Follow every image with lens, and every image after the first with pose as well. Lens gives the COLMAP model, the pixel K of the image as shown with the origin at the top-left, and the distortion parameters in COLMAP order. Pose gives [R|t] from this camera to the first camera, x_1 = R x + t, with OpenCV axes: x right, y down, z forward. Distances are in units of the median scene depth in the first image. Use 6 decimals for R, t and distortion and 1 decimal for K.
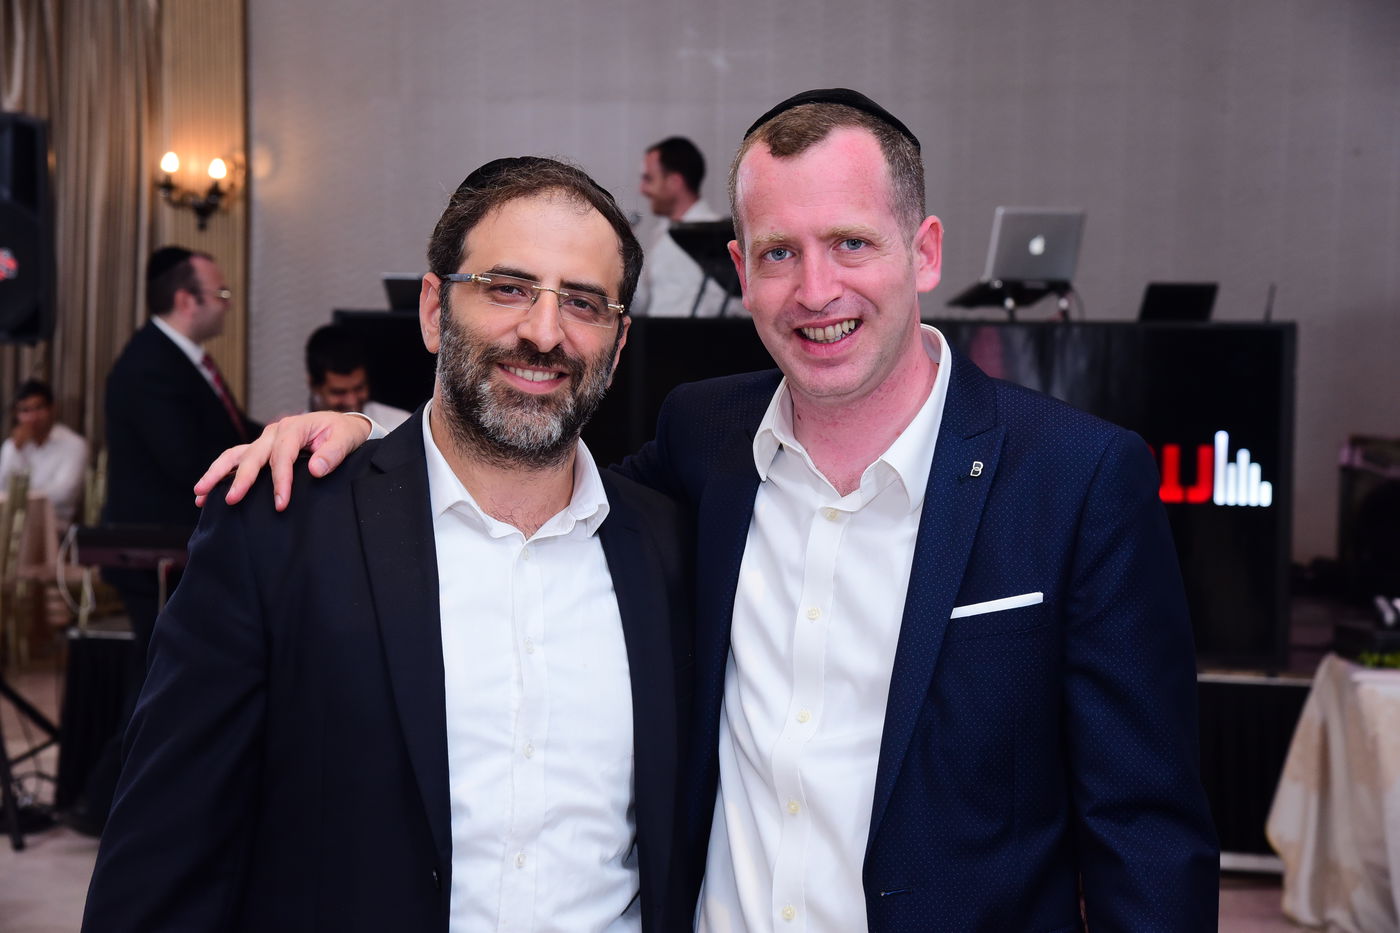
lens RADIAL K [[3139.1, 0, 700.3], [0, 3139.1, 469.3], [0, 0, 1]] dist [0.633381, 0.000000]
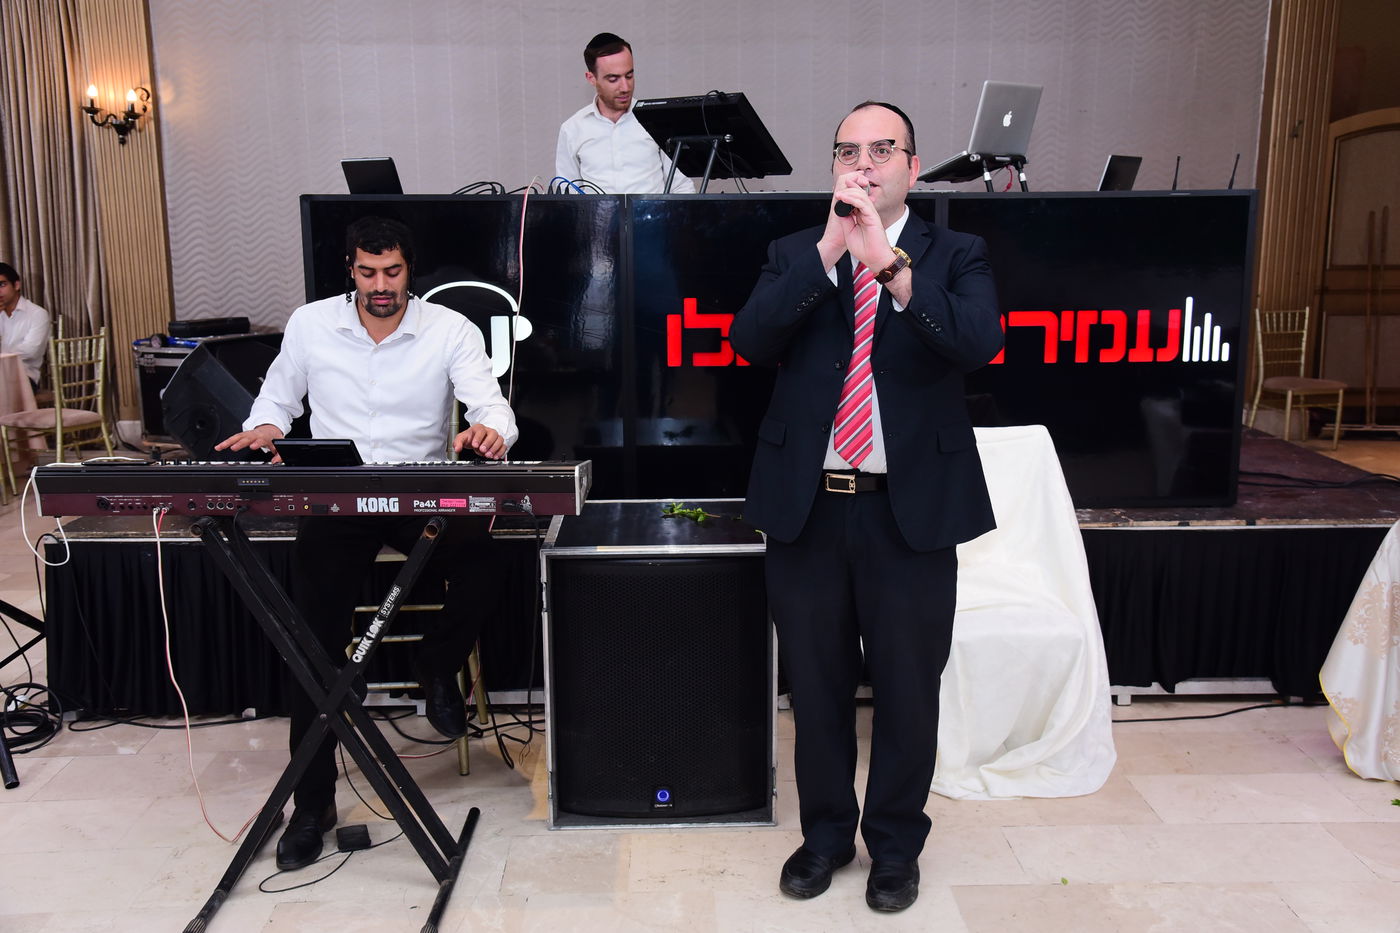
lens RADIAL K [[1287.1, 0, 694.1], [0, 1287.1, 470.4], [0, 0, 1]] dist [0.046819, 0.000000]
pose [[0.965277, -0.072193, 0.251055, -0.079169], [0.033454, 0.987304, 0.155281, -0.019153], [-0.259077, -0.141491, 0.955437, 0.441596]]
